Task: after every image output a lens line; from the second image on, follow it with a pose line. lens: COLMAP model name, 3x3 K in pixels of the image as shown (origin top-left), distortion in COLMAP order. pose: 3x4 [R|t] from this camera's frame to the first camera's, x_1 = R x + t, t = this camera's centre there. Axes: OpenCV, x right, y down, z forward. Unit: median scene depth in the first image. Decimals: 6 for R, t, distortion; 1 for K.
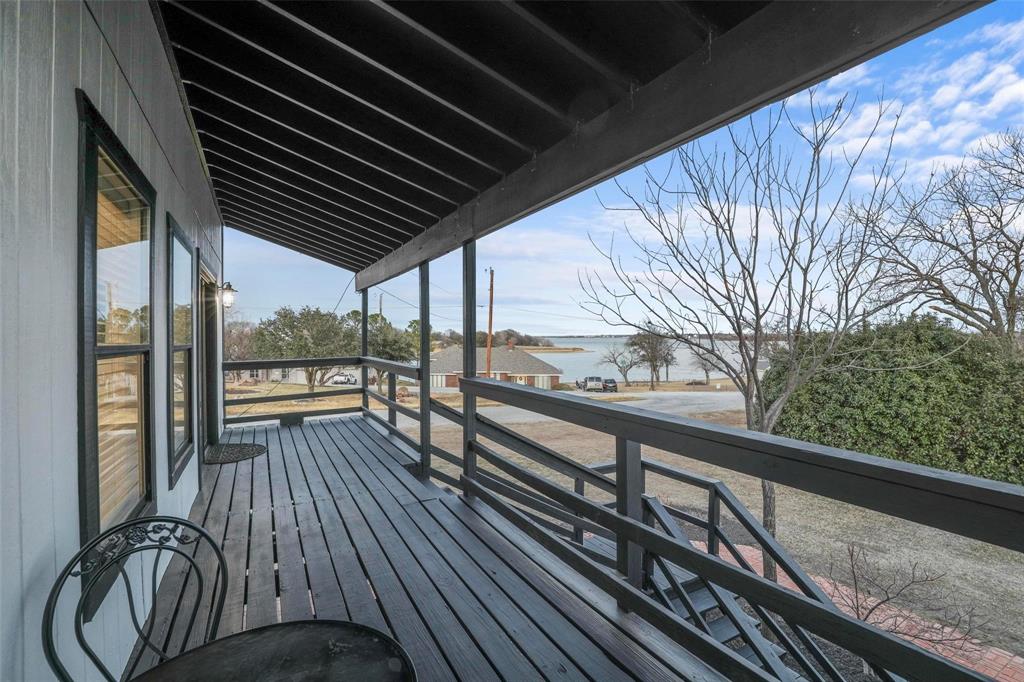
lens RADIAL K [[474.3, 0, 509.3], [0, 474.3, 335.7], [0, 0, 1]] dist [-0.025762, 0.000636]
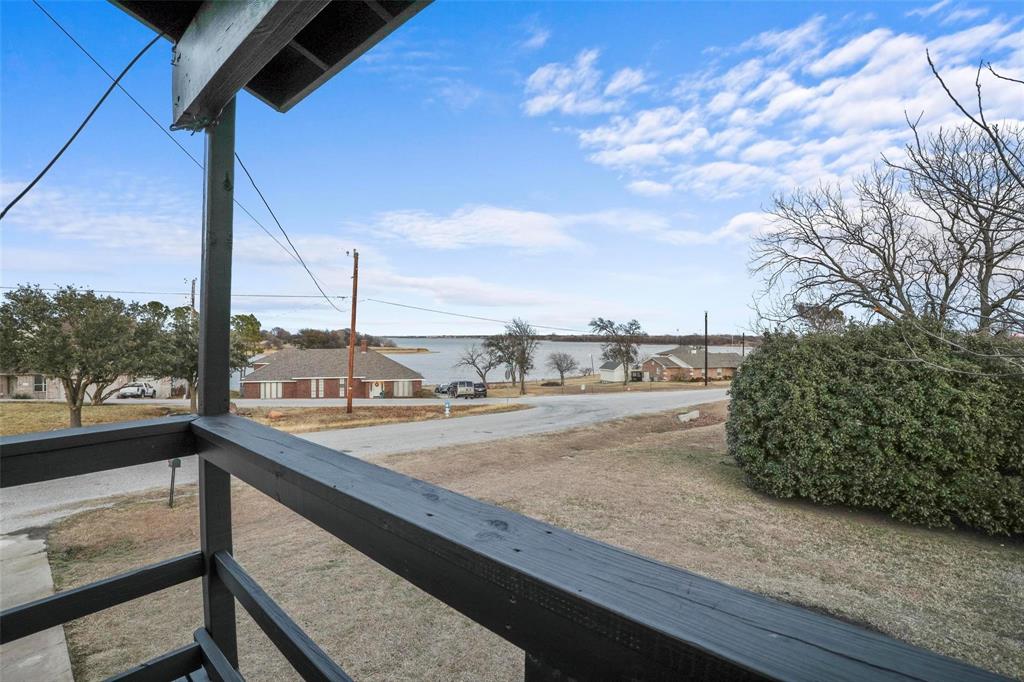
lens RADIAL K [[474.3, 0, 514.2], [0, 474.3, 333.6], [0, 0, 1]] dist [-0.025762, 0.000636]
pose [[0.941950, 0.010400, 0.335592, -0.033898], [-0.008721, 0.999941, -0.006510, 0.000677], [-0.335640, 0.003205, 0.941985, 0.101508]]
